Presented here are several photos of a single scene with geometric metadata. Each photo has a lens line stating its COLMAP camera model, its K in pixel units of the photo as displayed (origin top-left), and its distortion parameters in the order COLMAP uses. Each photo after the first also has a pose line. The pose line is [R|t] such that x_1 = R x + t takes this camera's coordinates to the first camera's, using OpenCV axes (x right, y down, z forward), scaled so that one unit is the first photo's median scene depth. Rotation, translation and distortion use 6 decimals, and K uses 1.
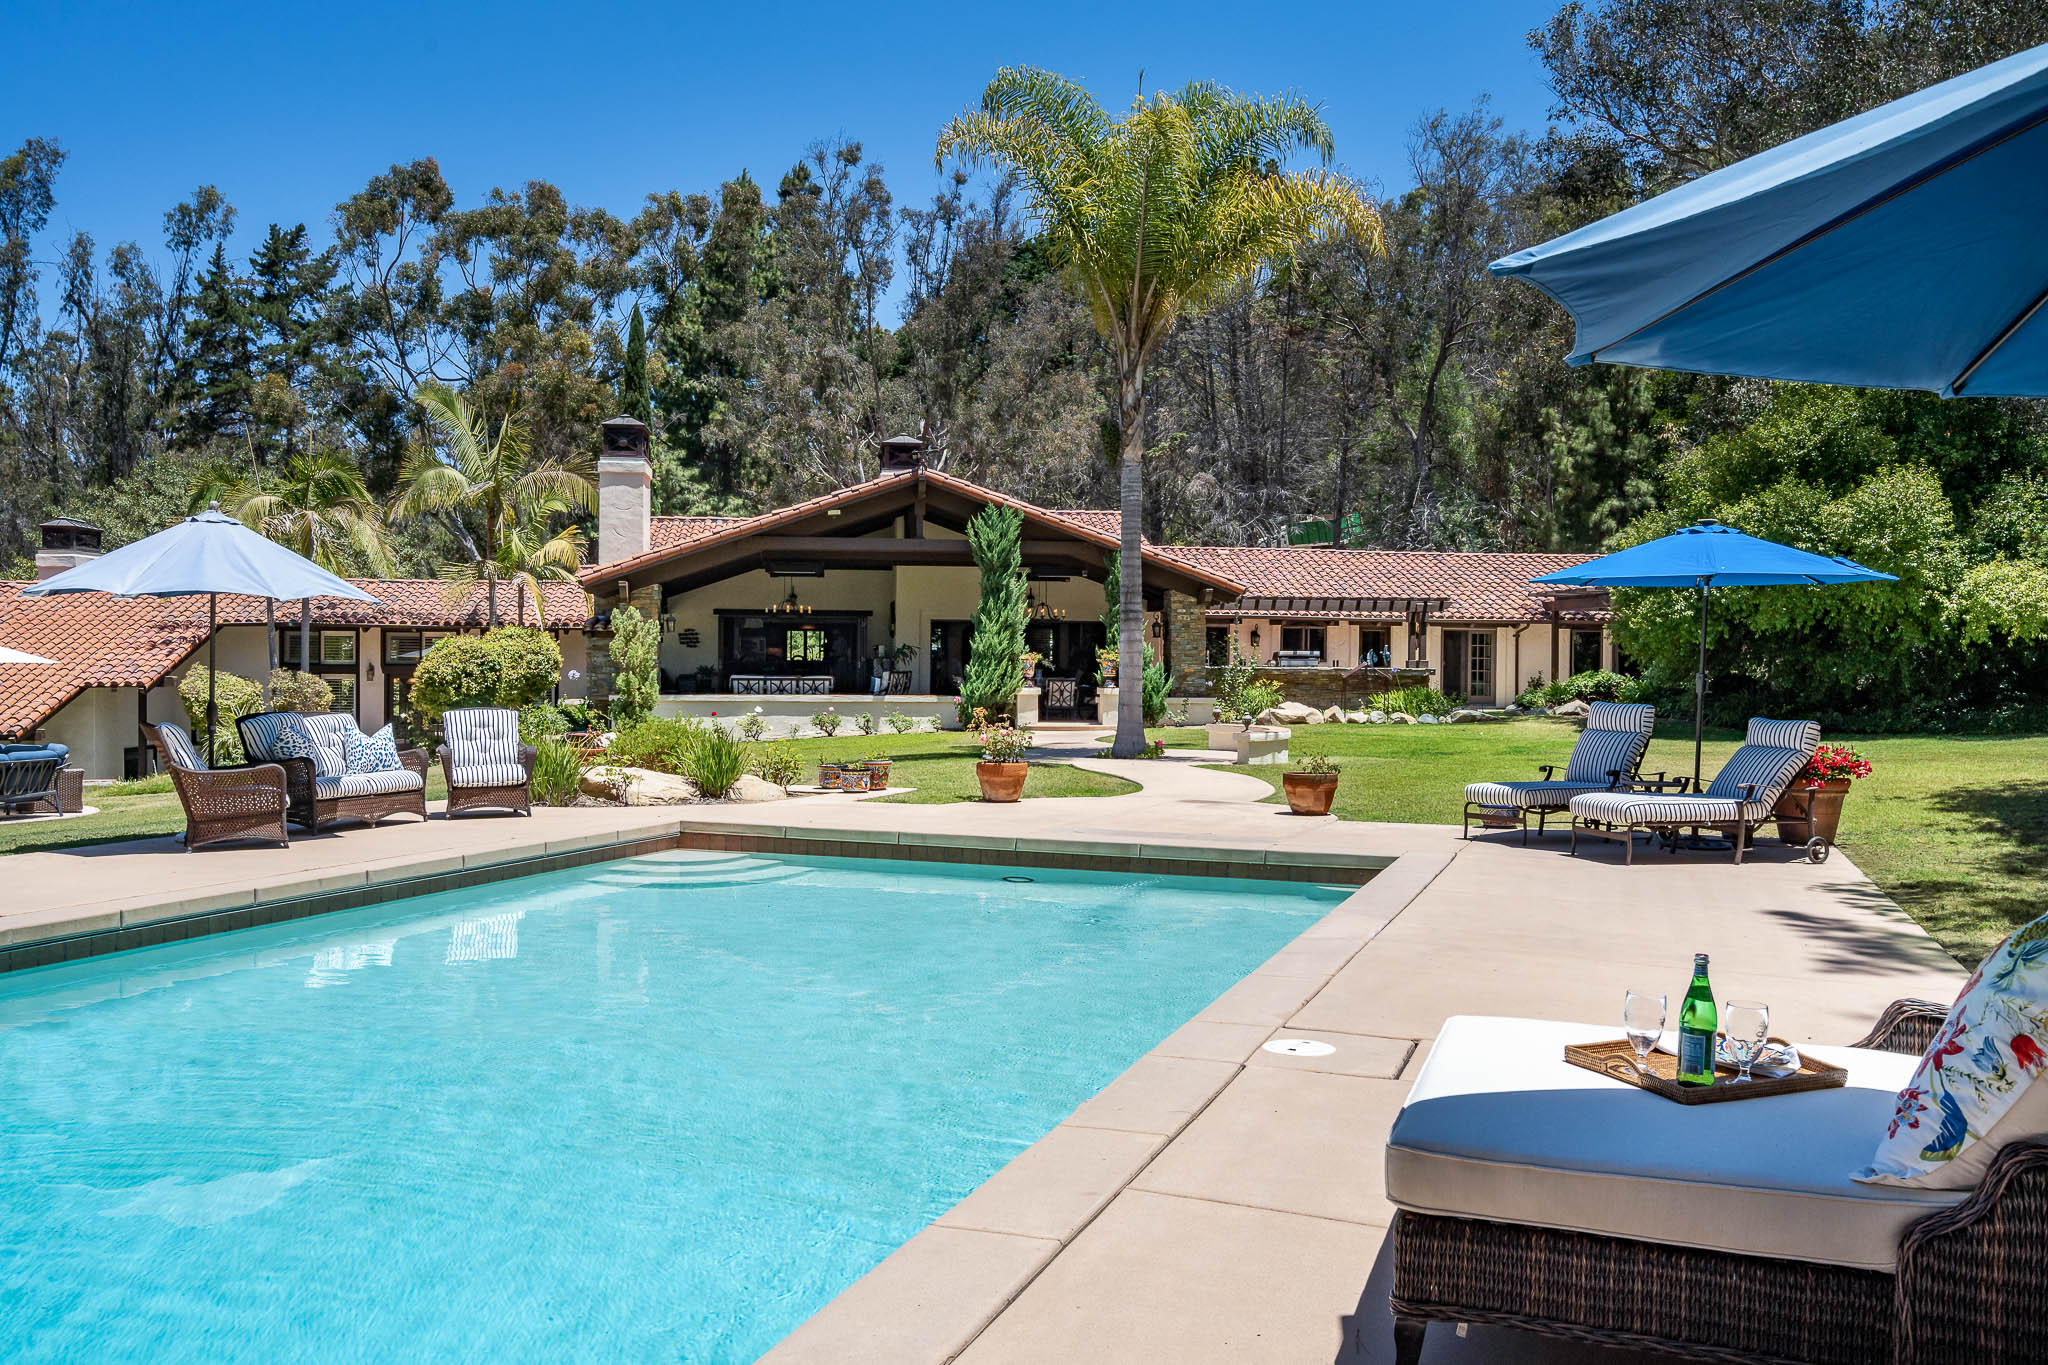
lens RADIAL K [[1703.3, 0, 1020.8], [0, 1703.3, 680.9], [0, 0, 1]] dist [-0.000831, 0.000144]
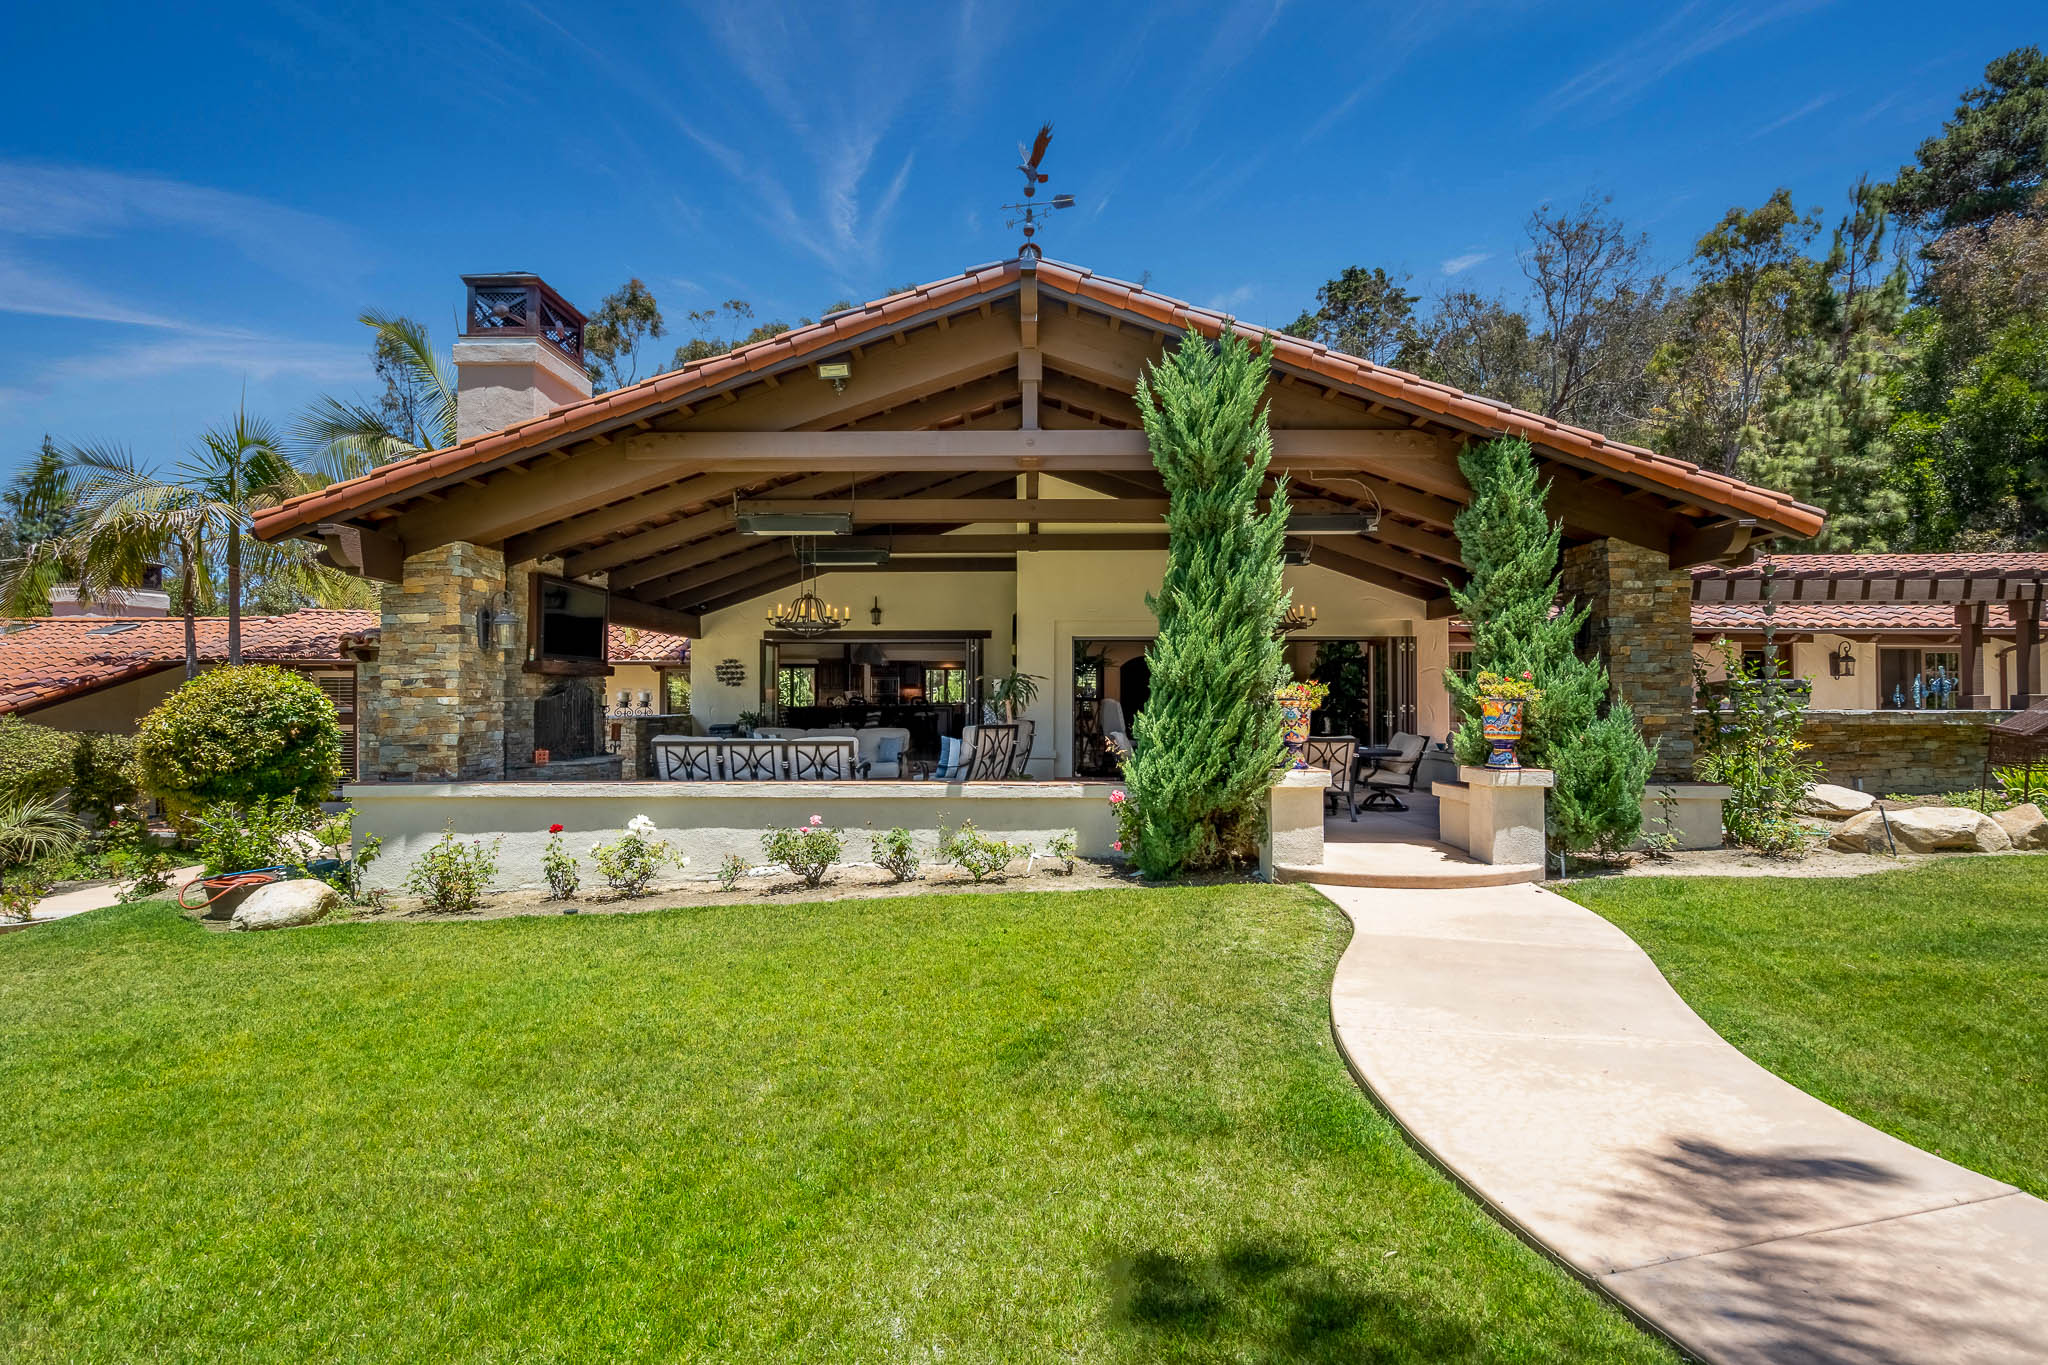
lens RADIAL K [[950.5, 0, 1011.9], [0, 950.5, 690.3], [0, 0, 1]] dist [-0.000805, 0.000163]
pose [[0.989606, -0.009516, -0.143487, -0.028896], [0.006173, 0.999699, -0.023724, -0.009484], [0.143670, 0.022592, 0.989368, 0.755164]]
